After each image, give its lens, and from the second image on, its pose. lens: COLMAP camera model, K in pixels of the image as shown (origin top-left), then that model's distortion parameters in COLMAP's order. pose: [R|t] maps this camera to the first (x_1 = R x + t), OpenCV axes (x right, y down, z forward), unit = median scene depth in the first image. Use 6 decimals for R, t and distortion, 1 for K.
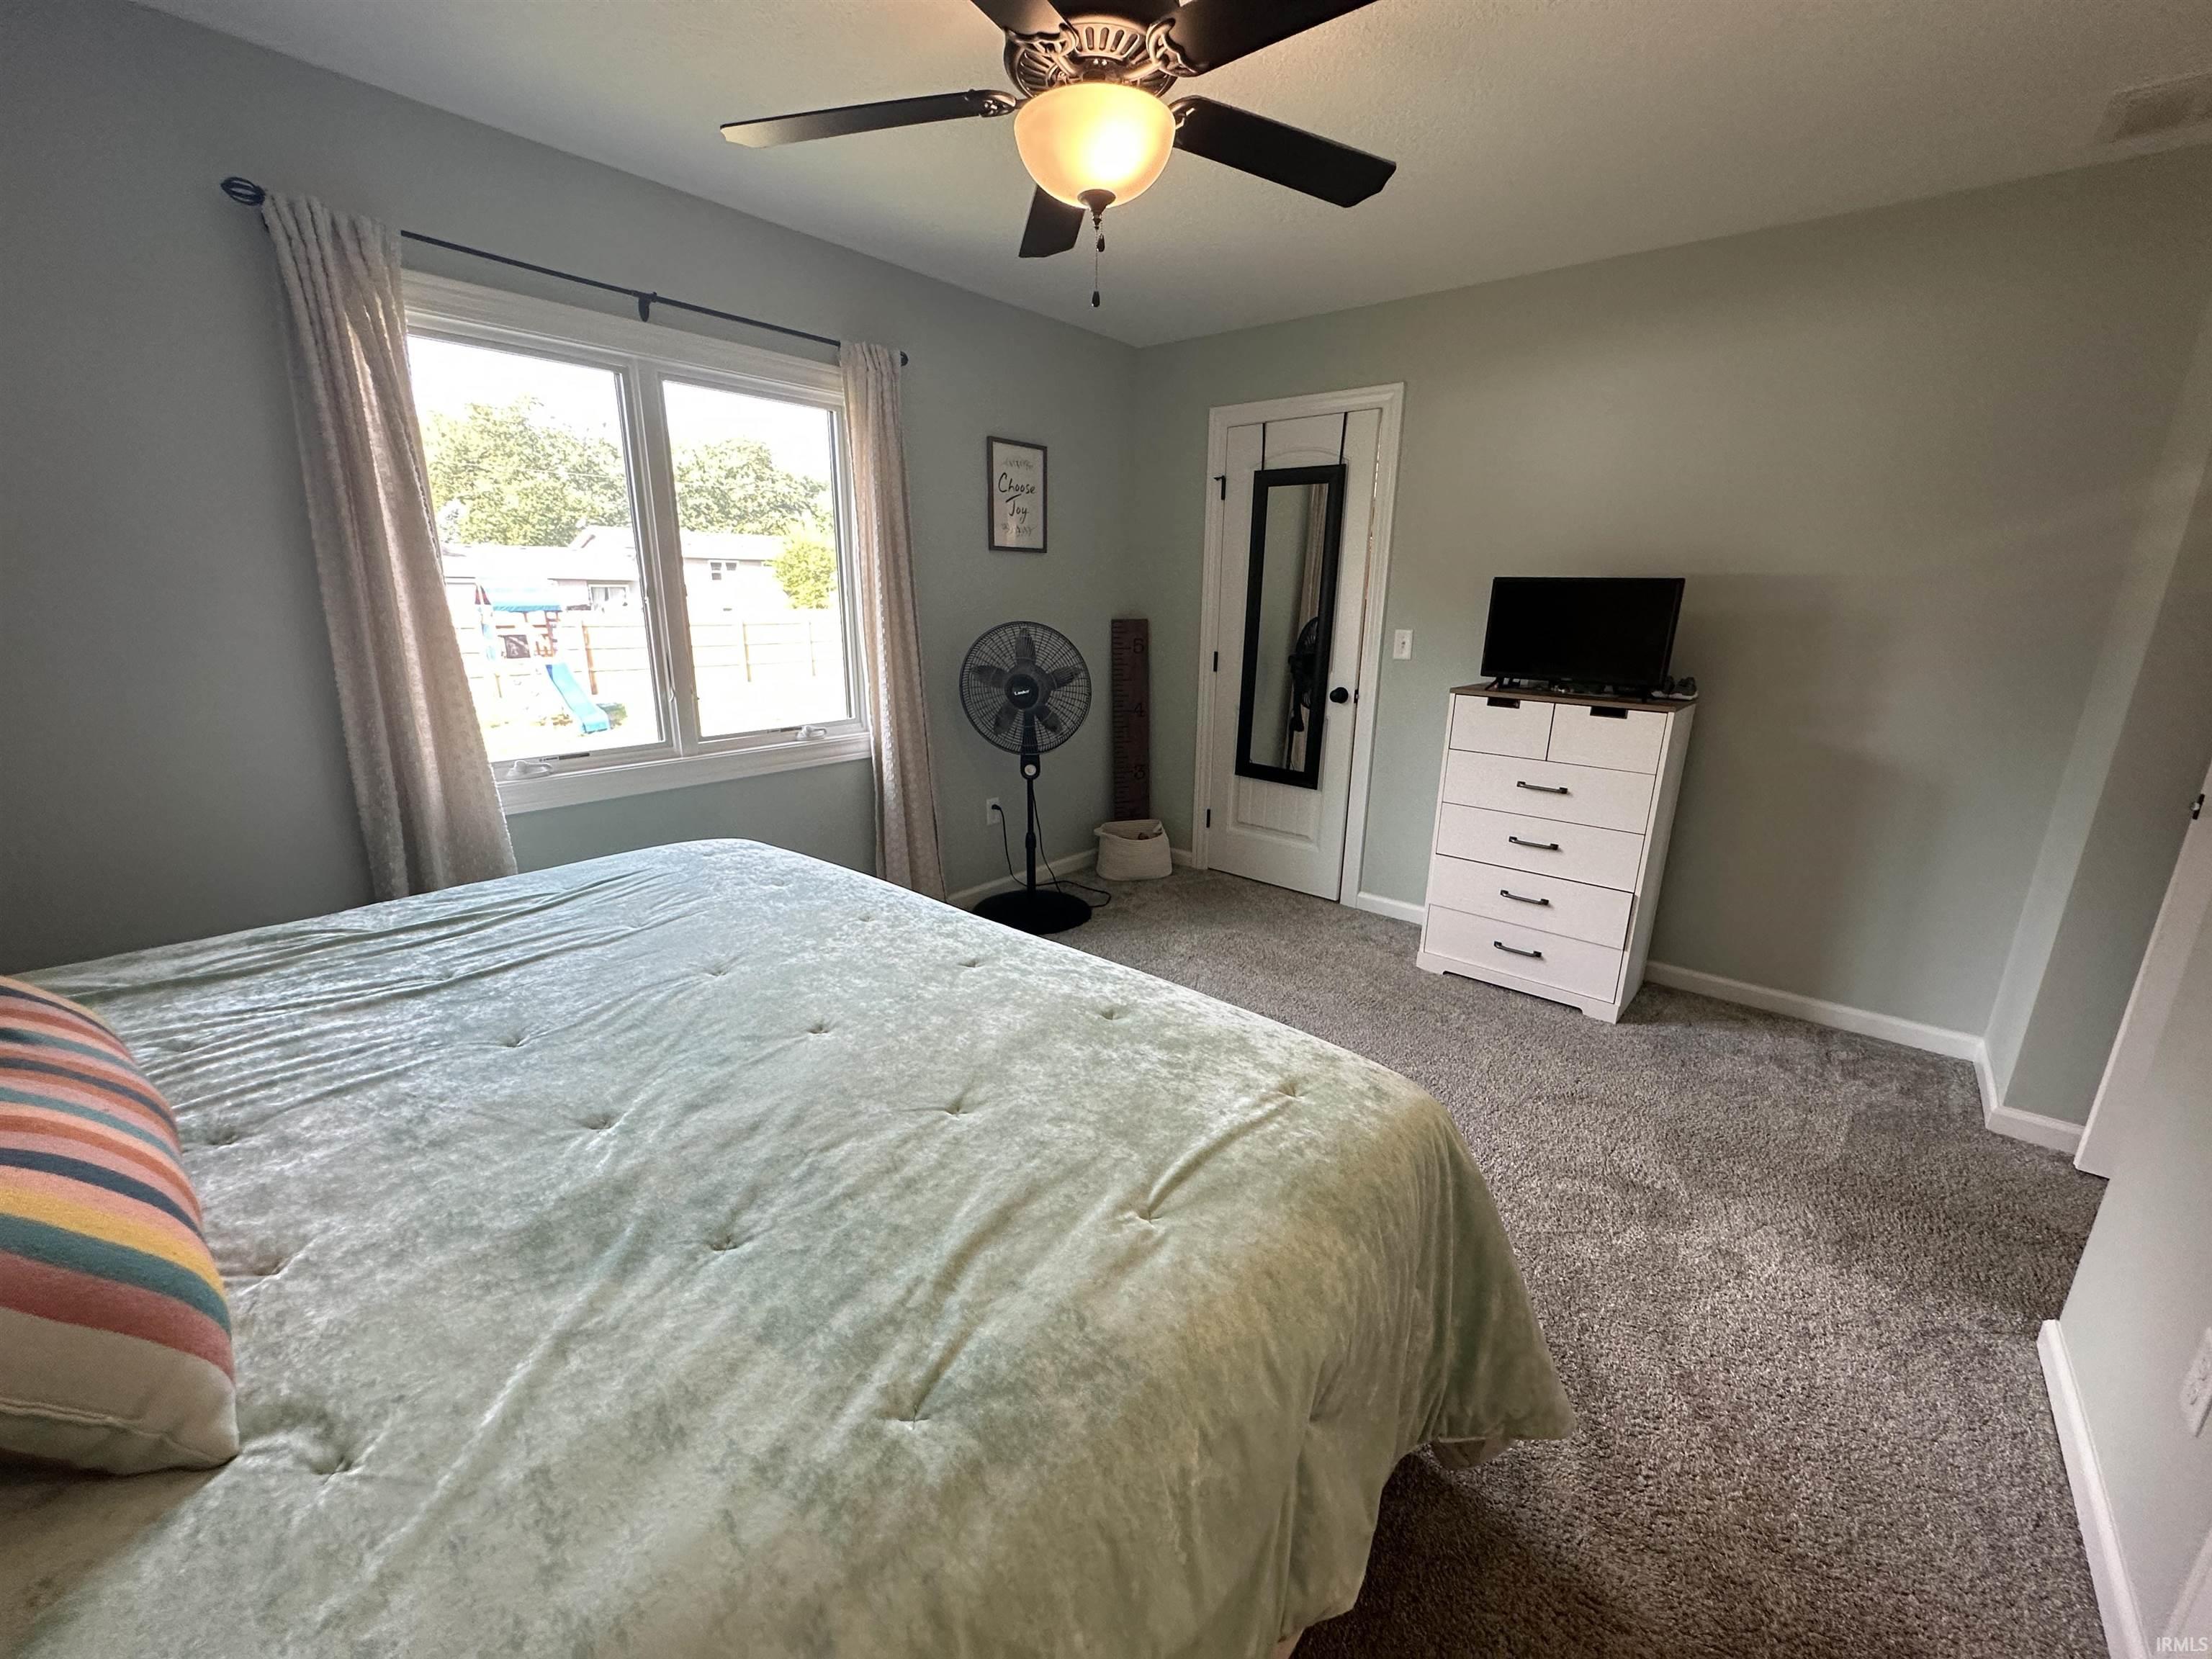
lens RADIAL K [[884.4, 0, 1102.2], [0, 884.4, 824.2], [0, 0, 1]] dist [-0.002550, 0.000554]
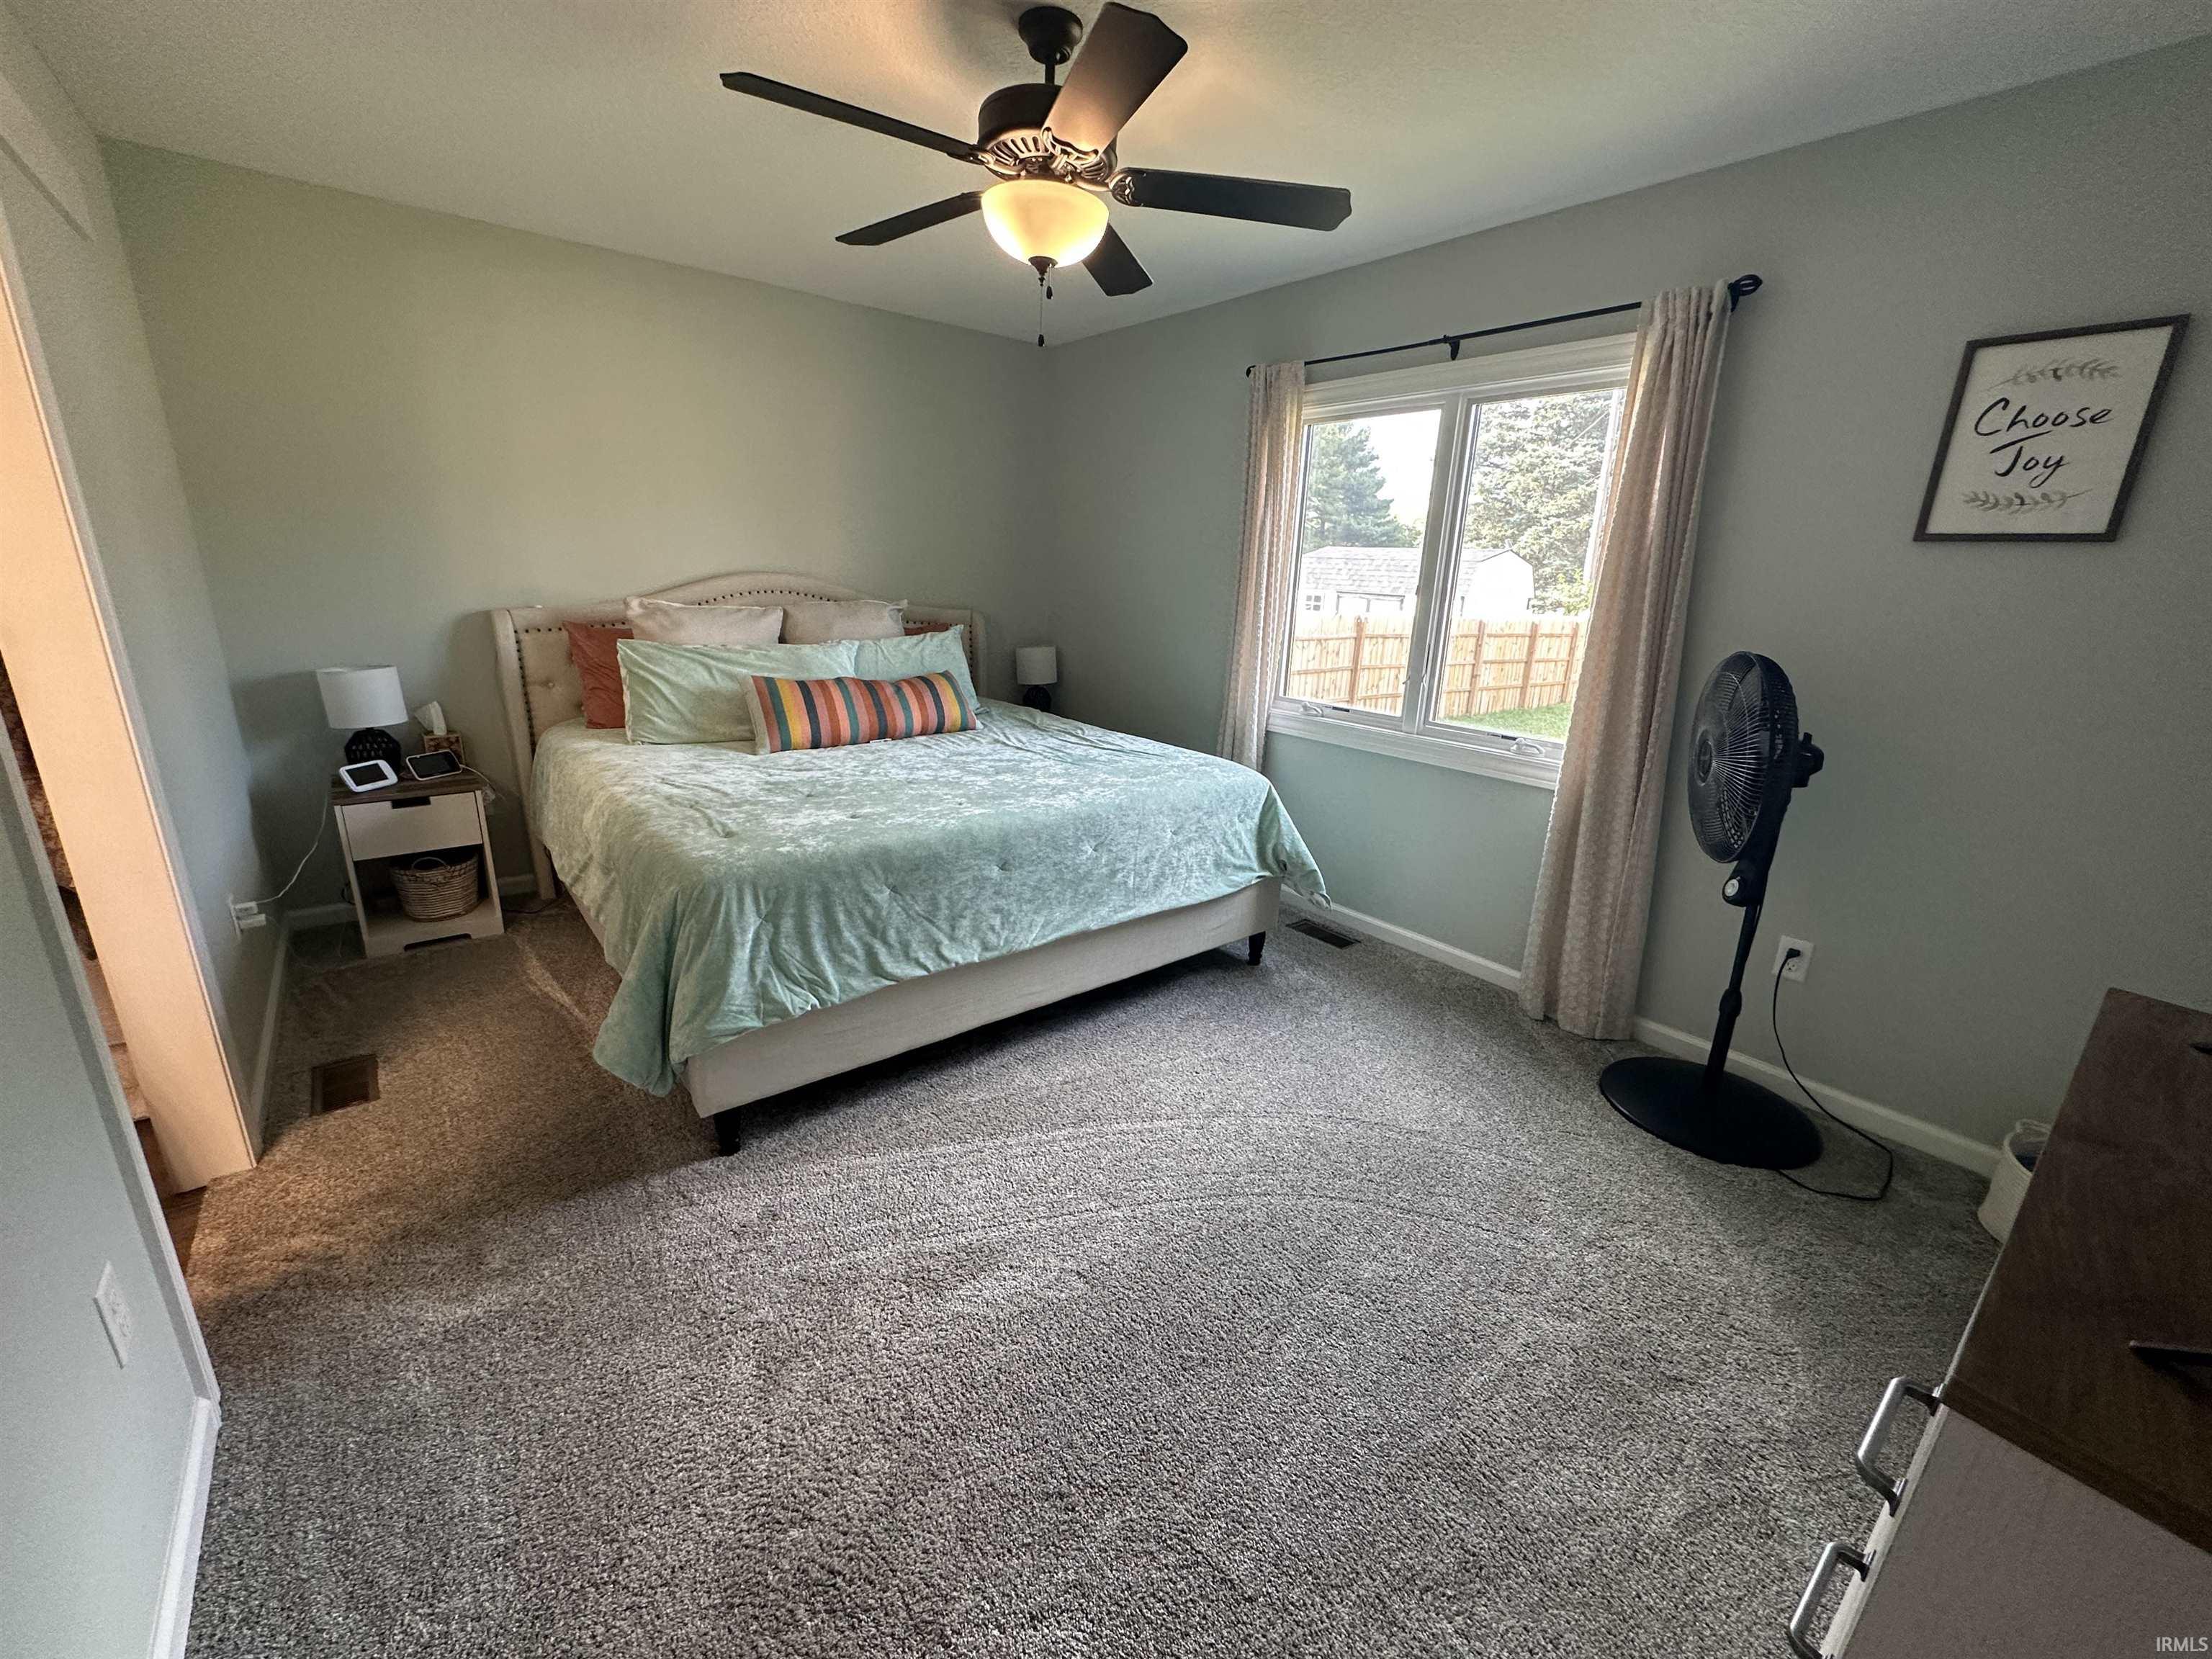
lens RADIAL K [[884.4, 0, 1102.3], [0, 884.4, 831.2], [0, 0, 1]] dist [-0.002550, 0.000554]
pose [[-0.193218, 0.255612, -0.947275, 0.730021], [-0.297784, 0.904650, 0.304850, -0.192320], [0.934875, 0.340986, -0.098678, 0.772912]]
